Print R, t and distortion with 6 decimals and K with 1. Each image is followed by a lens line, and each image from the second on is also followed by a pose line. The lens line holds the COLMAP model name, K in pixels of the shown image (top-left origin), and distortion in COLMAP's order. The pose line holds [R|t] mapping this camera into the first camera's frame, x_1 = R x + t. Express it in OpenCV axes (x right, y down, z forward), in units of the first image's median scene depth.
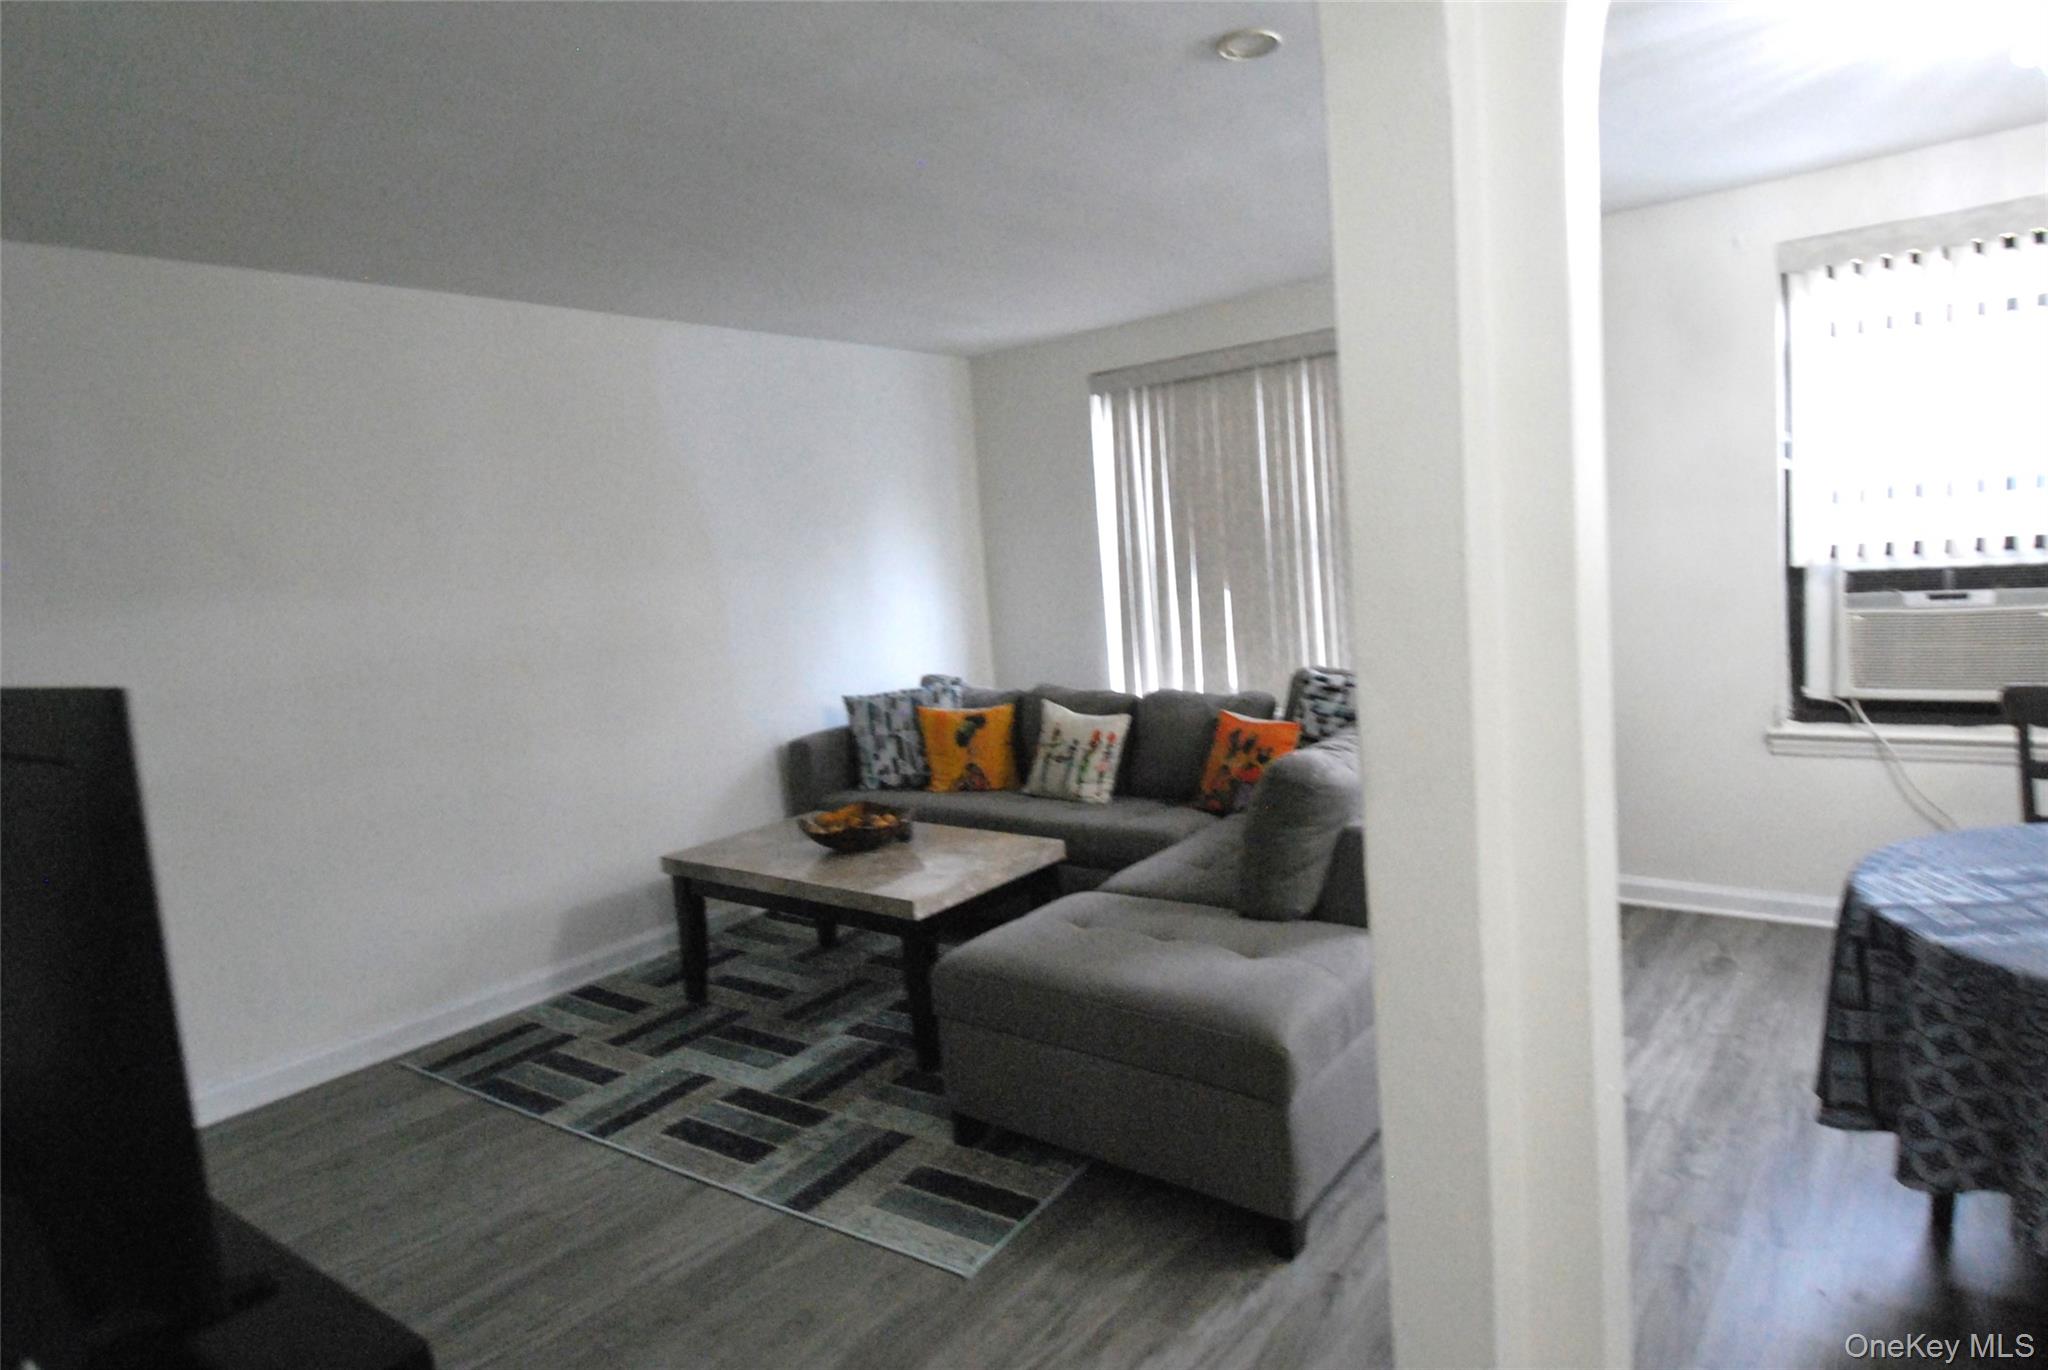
lens RADIAL K [[1133.4, 0, 1112.3], [0, 1133.4, 652.6], [0, 0, 1]] dist [0.000613, -0.000939]
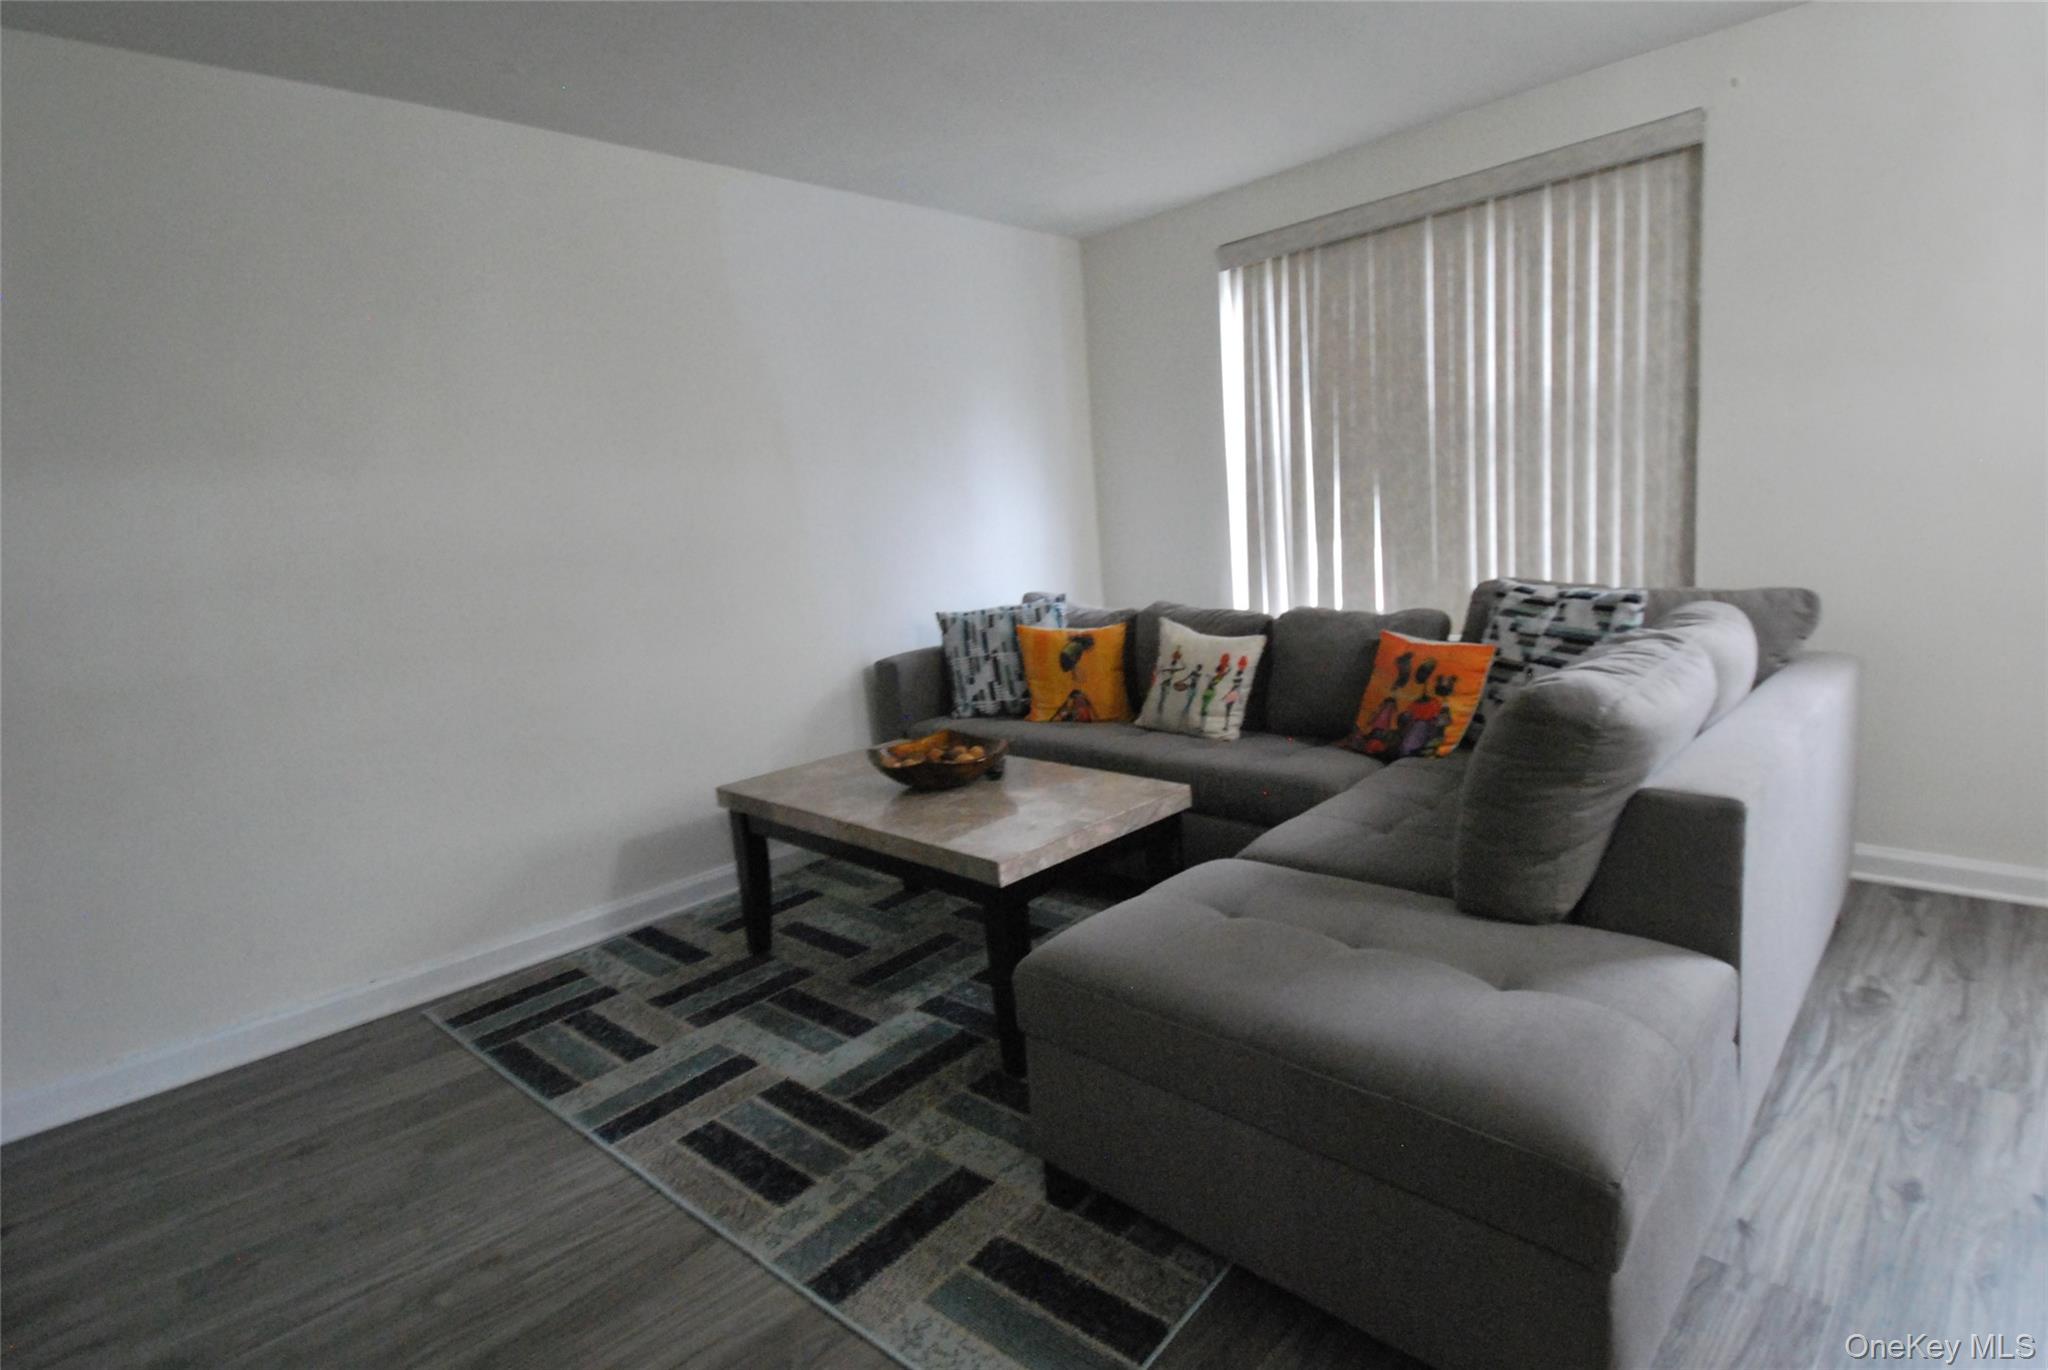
lens RADIAL K [[1010.7, 0, 1098.9], [0, 1010.7, 686.2], [0, 0, 1]] dist [-0.000281, -0.000449]
pose [[0.994472, 0.022773, -0.102505, -0.034308], [-0.014206, 0.996402, 0.083548, 0.036629], [0.104039, -0.081630, 0.991218, 0.285880]]
